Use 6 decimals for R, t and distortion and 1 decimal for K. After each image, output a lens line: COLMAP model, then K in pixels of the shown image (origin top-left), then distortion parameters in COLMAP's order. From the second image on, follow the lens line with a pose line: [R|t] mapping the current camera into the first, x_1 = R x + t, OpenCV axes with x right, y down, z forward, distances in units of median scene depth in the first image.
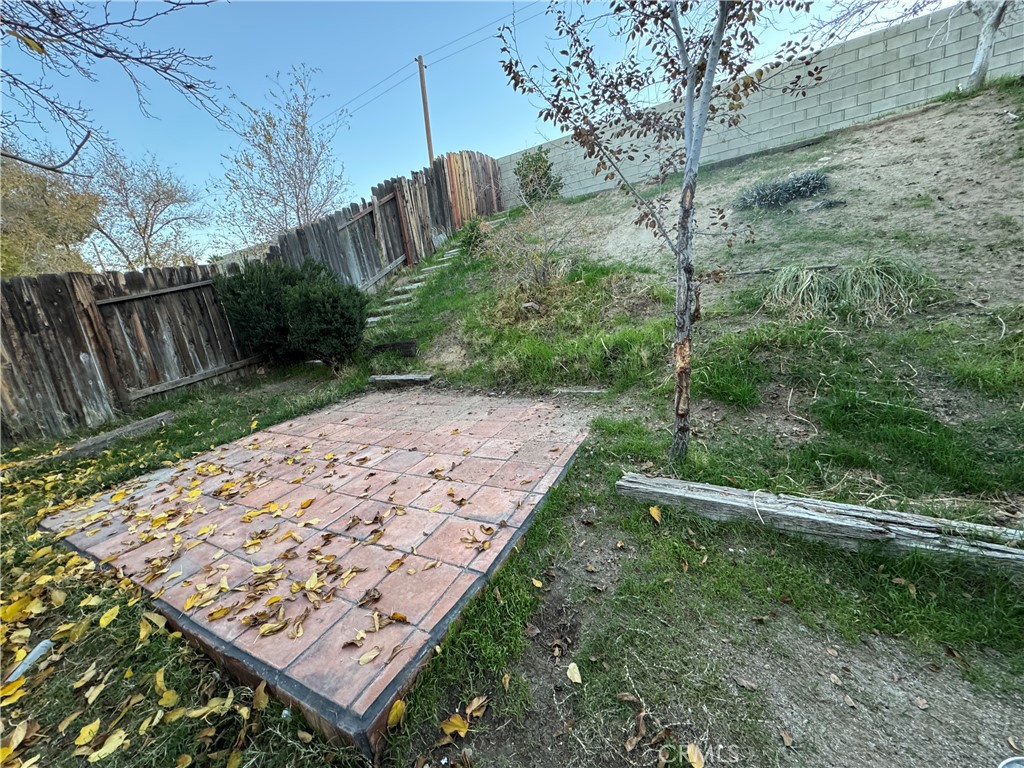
lens RADIAL K [[405.3, 0, 512.8], [0, 405.3, 382.4], [0, 0, 1]] dist [-0.003432, 0.000171]
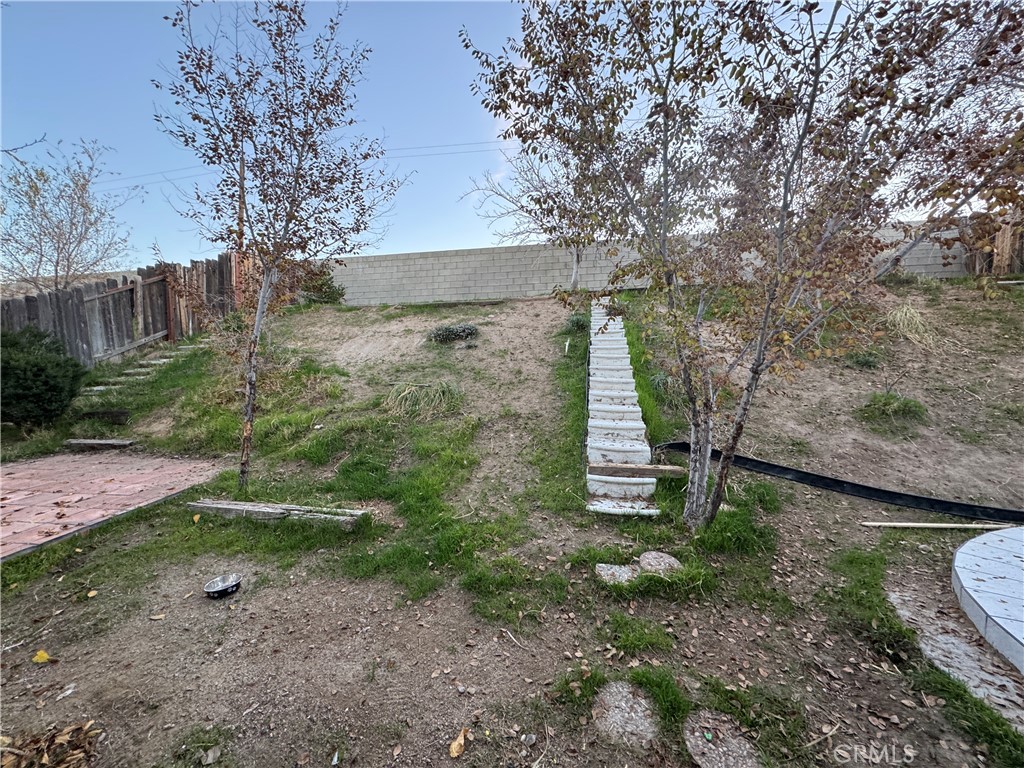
lens RADIAL K [[405.3, 0, 513.3], [0, 405.3, 382.5], [0, 0, 1]] dist [-0.003432, 0.000171]
pose [[0.928911, 0.102465, 0.355846, 0.352803], [-0.026209, 0.976737, -0.212832, 0.033290], [-0.369376, 0.188375, 0.909987, -0.454614]]
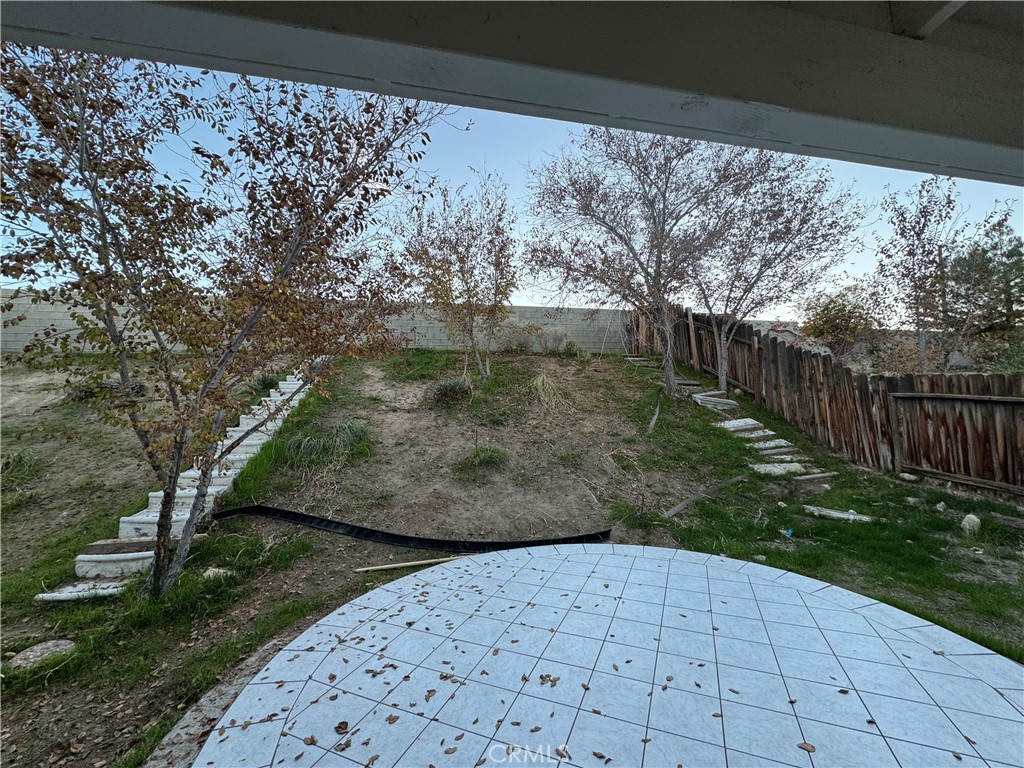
lens RADIAL K [[405.3, 0, 513.5], [0, 405.3, 383.7], [0, 0, 1]] dist [-0.003432, 0.000171]
pose [[0.729590, 0.165888, 0.663460, 0.762568], [0.082375, 0.941754, -0.326057, 0.045144], [-0.678906, 0.292540, 0.673430, -0.784257]]
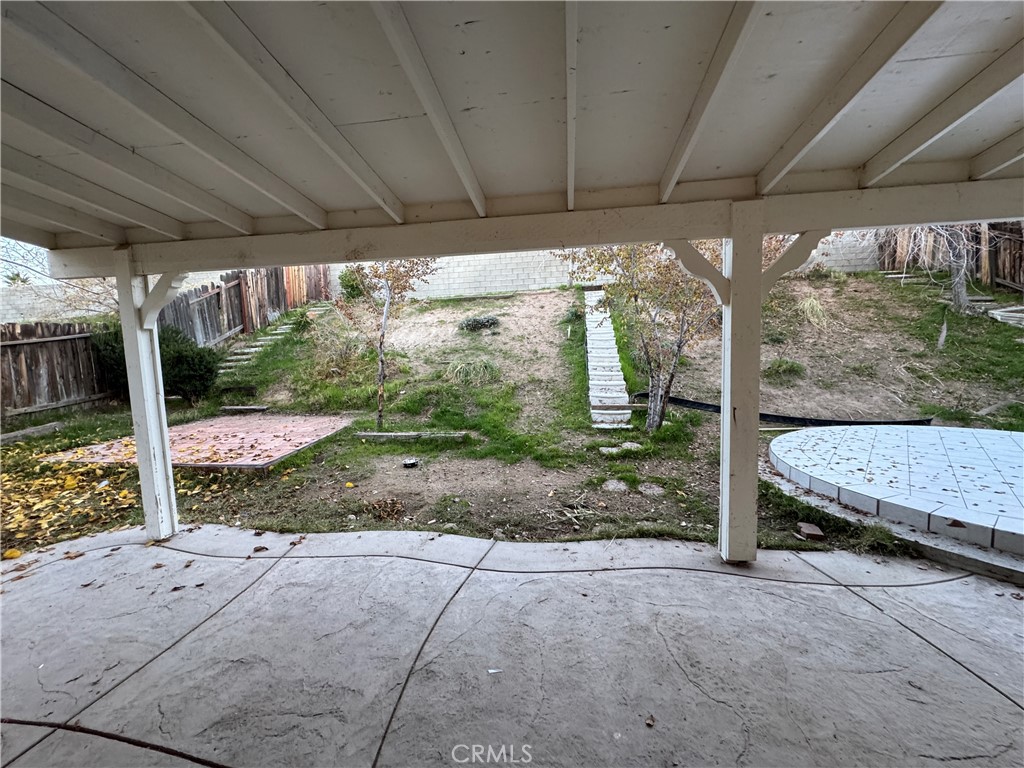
lens RADIAL K [[405.3, 0, 513.1], [0, 405.3, 383.3], [0, 0, 1]] dist [-0.003432, 0.000171]
pose [[0.919347, 0.063153, 0.388345, 0.067155], [0.003737, 0.985588, -0.169123, 0.156164], [-0.393429, 0.156934, 0.905862, -0.823481]]
